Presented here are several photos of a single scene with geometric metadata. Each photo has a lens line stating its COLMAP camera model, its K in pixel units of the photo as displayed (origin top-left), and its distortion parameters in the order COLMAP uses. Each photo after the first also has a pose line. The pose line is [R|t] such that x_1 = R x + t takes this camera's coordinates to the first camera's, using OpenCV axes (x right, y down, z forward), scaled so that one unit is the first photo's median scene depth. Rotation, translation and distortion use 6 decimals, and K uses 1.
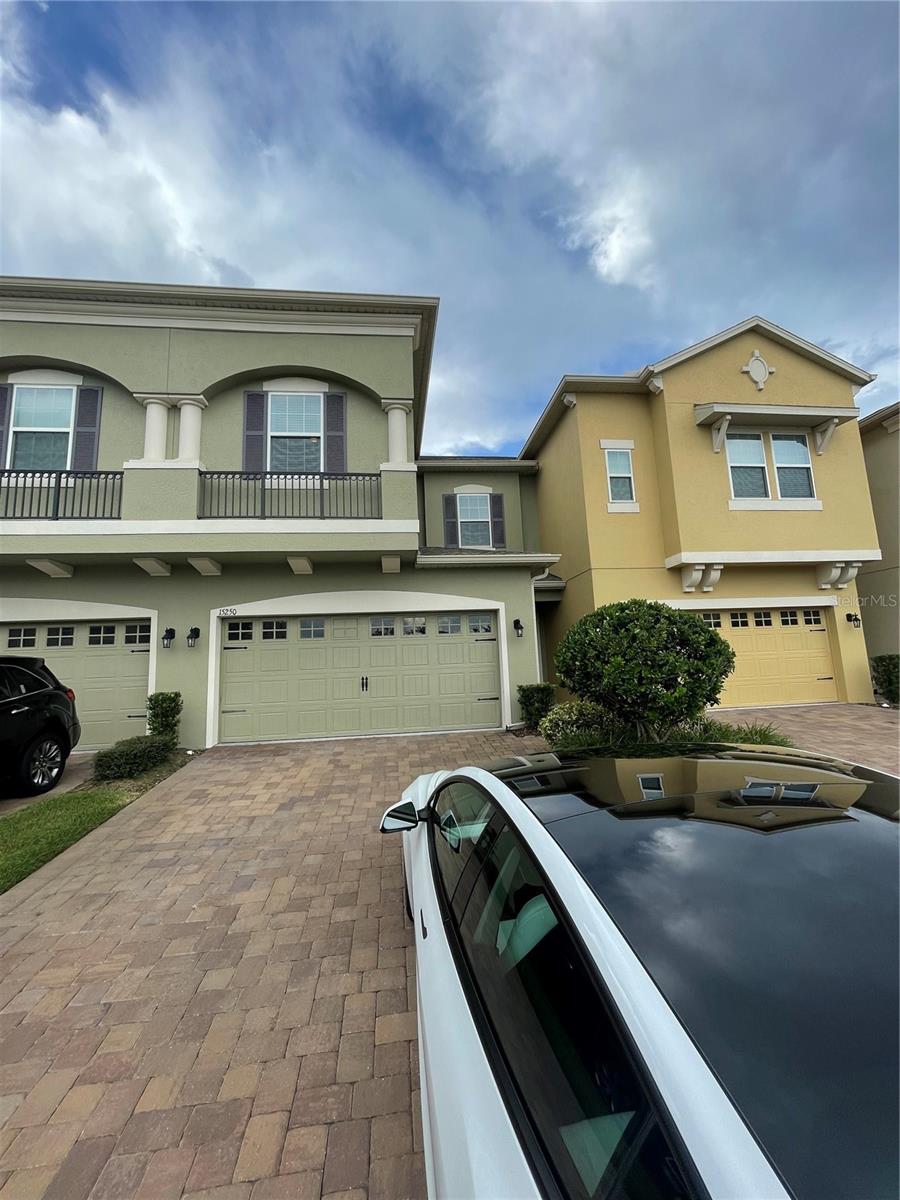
lens RADIAL K [[445.1, 0, 450.0], [0, 445.1, 600.0], [0, 0, 1]] dist [0.076897, 0.000012]
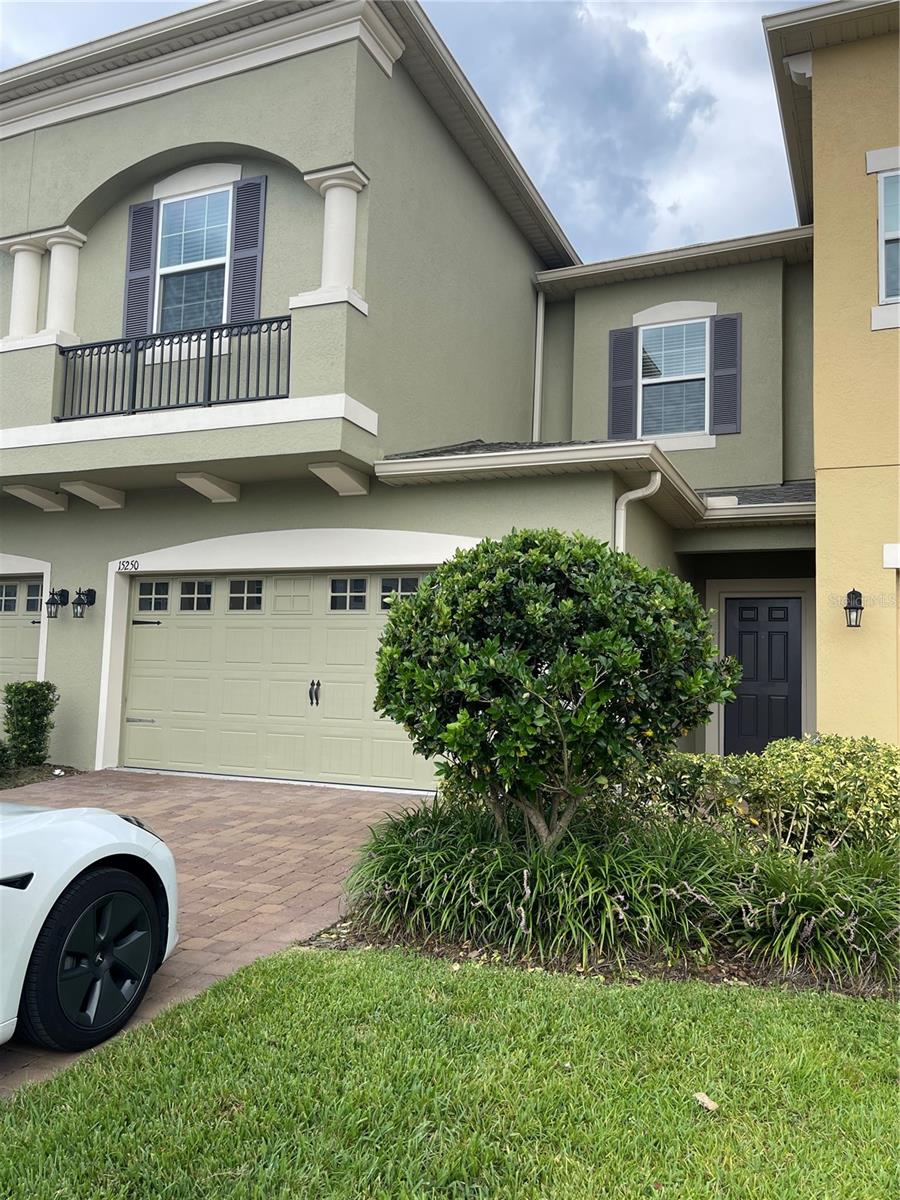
lens RADIAL K [[941.7, 0, 450.0], [0, 941.7, 600.0], [0, 0, 1]] dist [-0.002240, 0.080574]
pose [[0.900971, 0.019086, -0.433460, 0.494095], [0.012417, 0.997489, 0.069729, -0.011673], [0.433702, -0.068206, 0.898471, 0.011843]]
